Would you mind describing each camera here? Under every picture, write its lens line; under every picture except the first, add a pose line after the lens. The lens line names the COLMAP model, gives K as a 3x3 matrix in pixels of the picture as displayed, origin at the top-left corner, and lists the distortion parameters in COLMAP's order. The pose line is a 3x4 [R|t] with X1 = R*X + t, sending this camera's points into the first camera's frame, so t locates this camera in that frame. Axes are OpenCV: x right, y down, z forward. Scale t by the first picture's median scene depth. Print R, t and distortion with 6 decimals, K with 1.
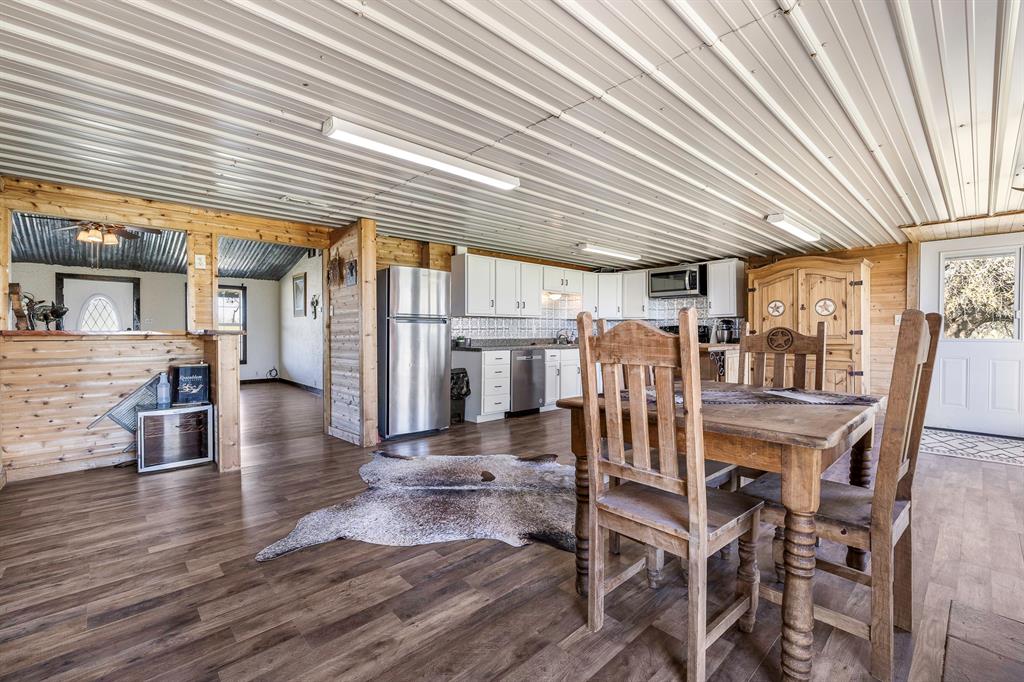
lens RADIAL K [[433.2, 0, 512.0], [0, 433.2, 341.0], [0, 0, 1]] dist [-0.000792, 0.000374]
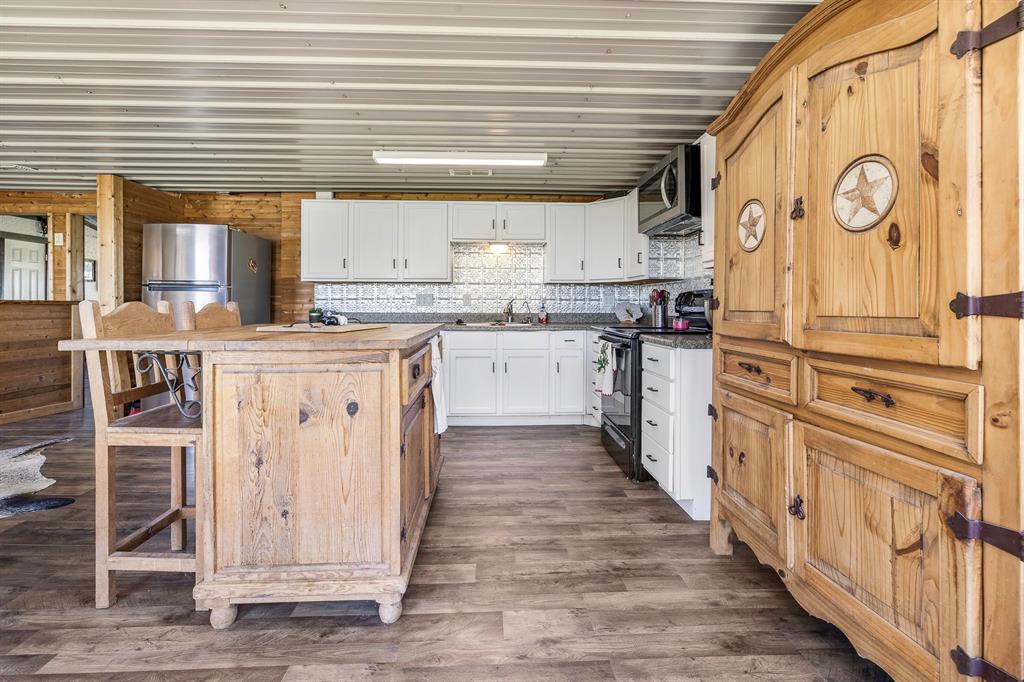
lens RADIAL K [[446.9, 0, 500.5], [0, 446.9, 305.4], [0, 0, 1]] dist [0.000658, -0.000277]
pose [[0.757414, 0.005242, -0.652913, 0.579520], [-0.022019, 0.999604, -0.017518, -0.008562], [0.652563, 0.027645, 0.757230, 0.551257]]
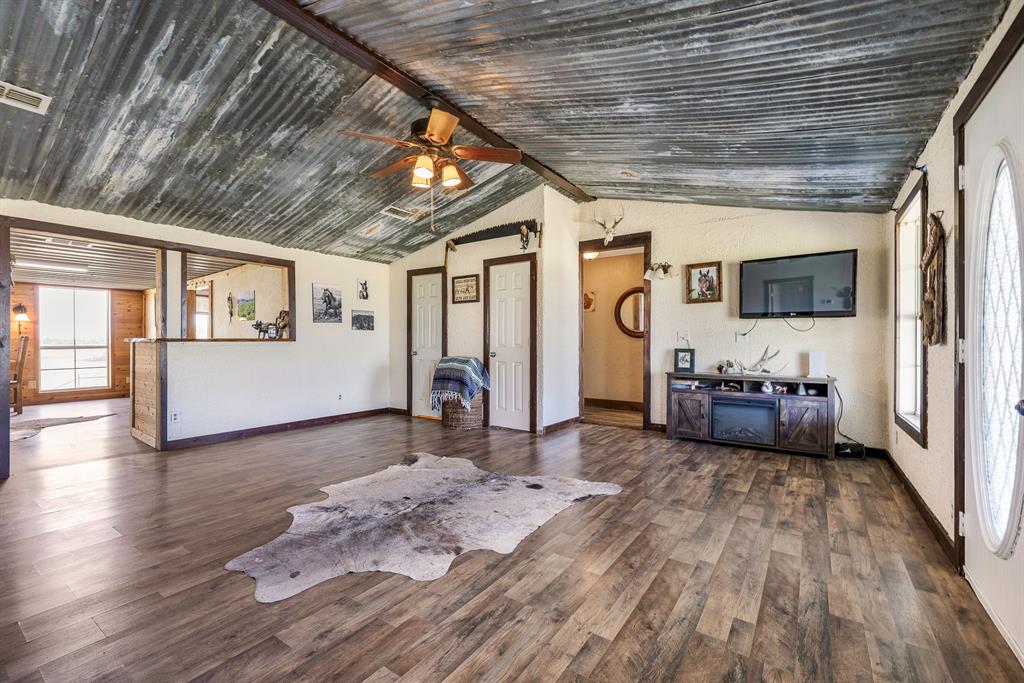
lens RADIAL K [[433.2, 0, 512.0], [0, 433.2, 341.5], [0, 0, 1]] dist [-0.000792, 0.000374]
pose [[-0.978198, 0.001115, -0.207671, -0.888849], [-0.003334, 0.999772, 0.021073, -0.024210], [0.207647, 0.021306, -0.977972, 1.499996]]
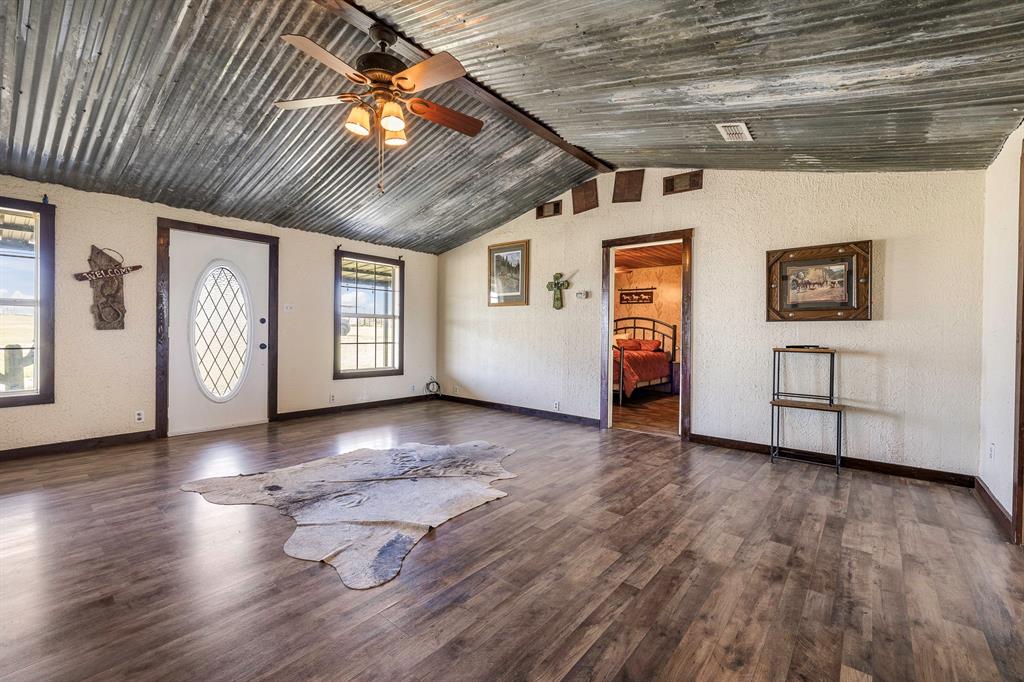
lens RADIAL K [[433.2, 0, 512.0], [0, 433.2, 341.0], [0, 0, 1]] dist [-0.000792, 0.000374]
pose [[0.993250, 0.010425, 0.115524, -0.816608], [-0.010126, 0.999944, -0.003170, -0.000322], [-0.115551, 0.001979, 0.993300, 0.481622]]
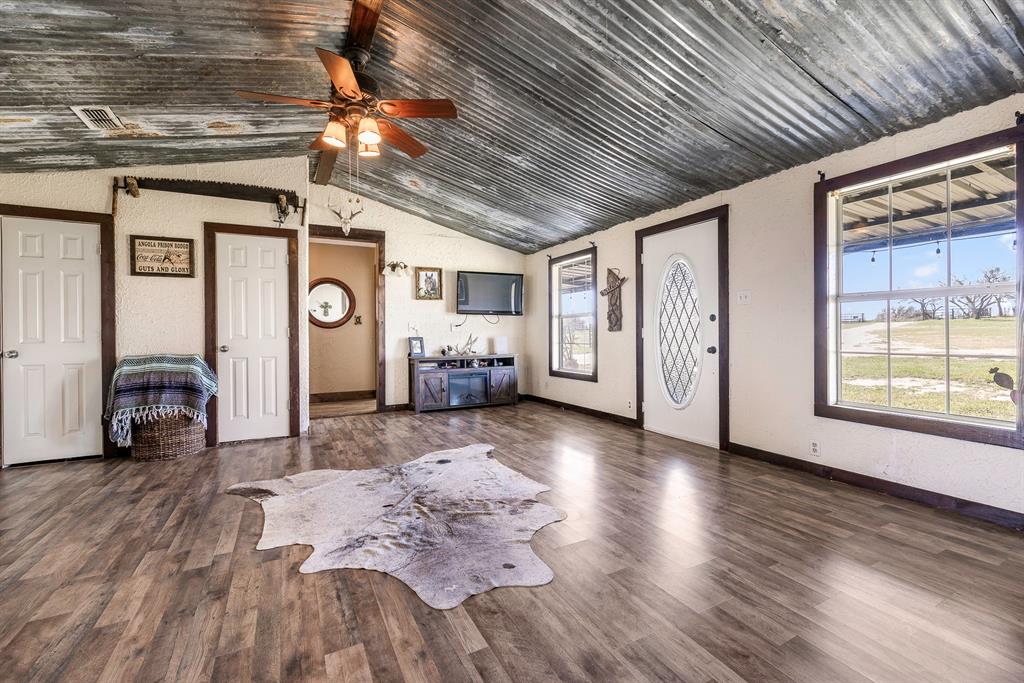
lens RADIAL K [[436.3, 0, 511.6], [0, 436.3, 332.9], [0, 0, 1]] dist [0.001470, 0.000053]
pose [[-0.267665, 0.005332, -0.963497, -0.483049], [-0.012969, 0.999874, 0.009136, -0.015719], [0.963425, 0.014941, -0.267563, 1.232827]]
